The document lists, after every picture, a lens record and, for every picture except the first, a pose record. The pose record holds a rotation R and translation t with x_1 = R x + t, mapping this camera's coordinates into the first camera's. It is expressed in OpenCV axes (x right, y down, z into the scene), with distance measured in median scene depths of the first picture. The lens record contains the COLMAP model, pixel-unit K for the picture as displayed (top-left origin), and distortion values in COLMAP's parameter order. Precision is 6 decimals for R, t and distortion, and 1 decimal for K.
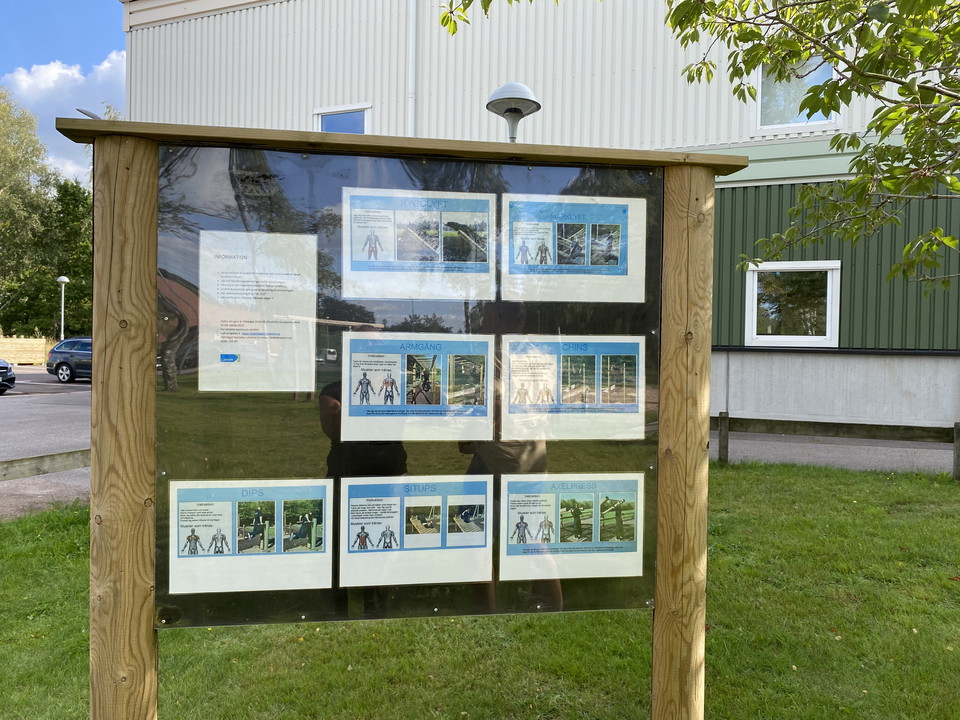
lens RADIAL K [[710.1, 0, 480.2], [0, 710.1, 360.1], [0, 0, 1]] dist [0.044541, -0.061873]
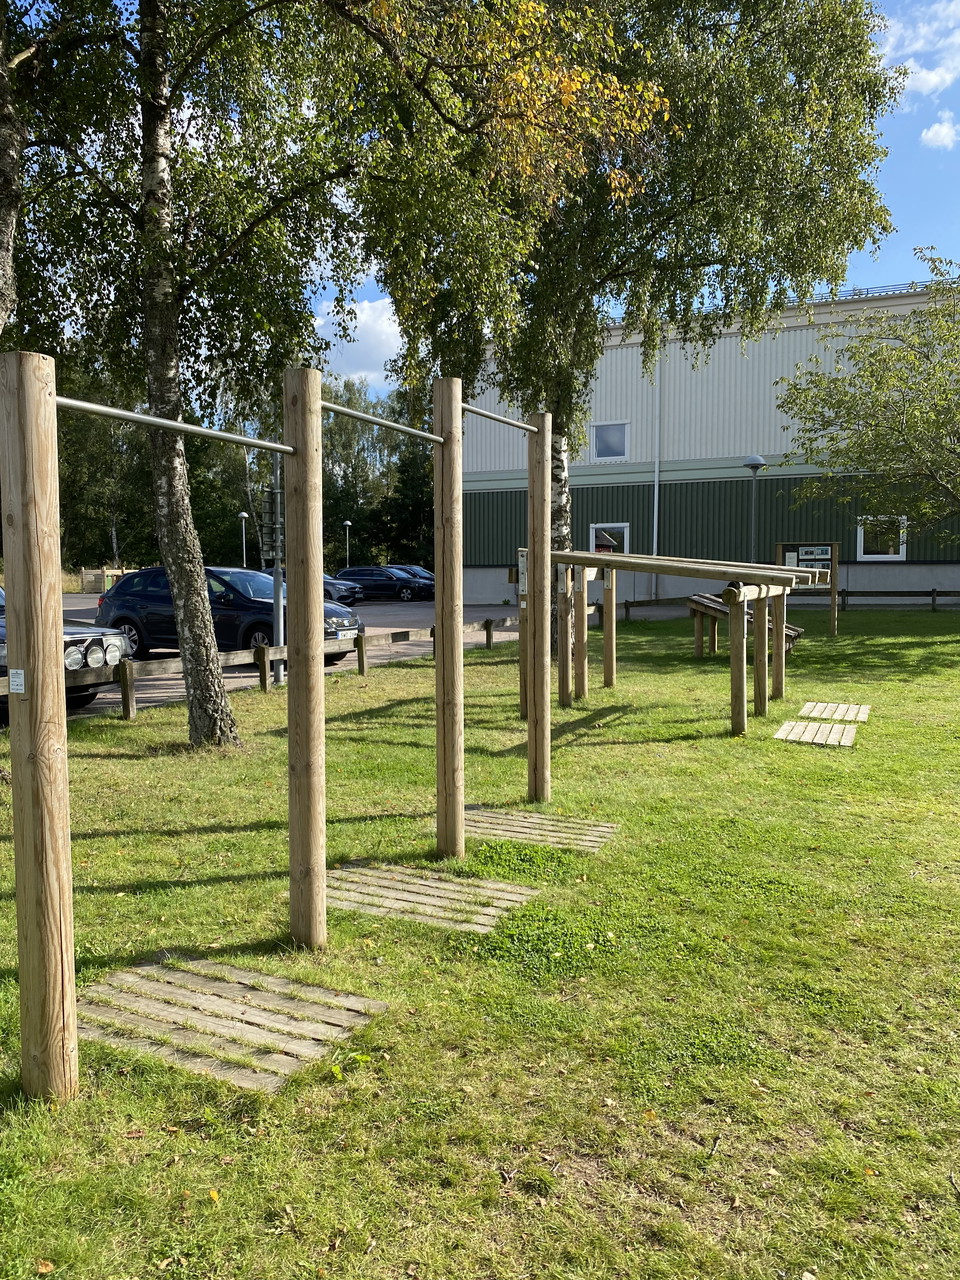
lens RADIAL K [[946.8, 0, 480.4], [0, 946.8, 635.7], [0, 0, 1]] dist [0.044541, -0.061873]
pose [[0.998326, -0.027844, -0.050693, -0.514582], [0.030094, 0.998570, 0.044189, 0.037010], [0.049390, -0.045640, 0.997736, -1.616763]]
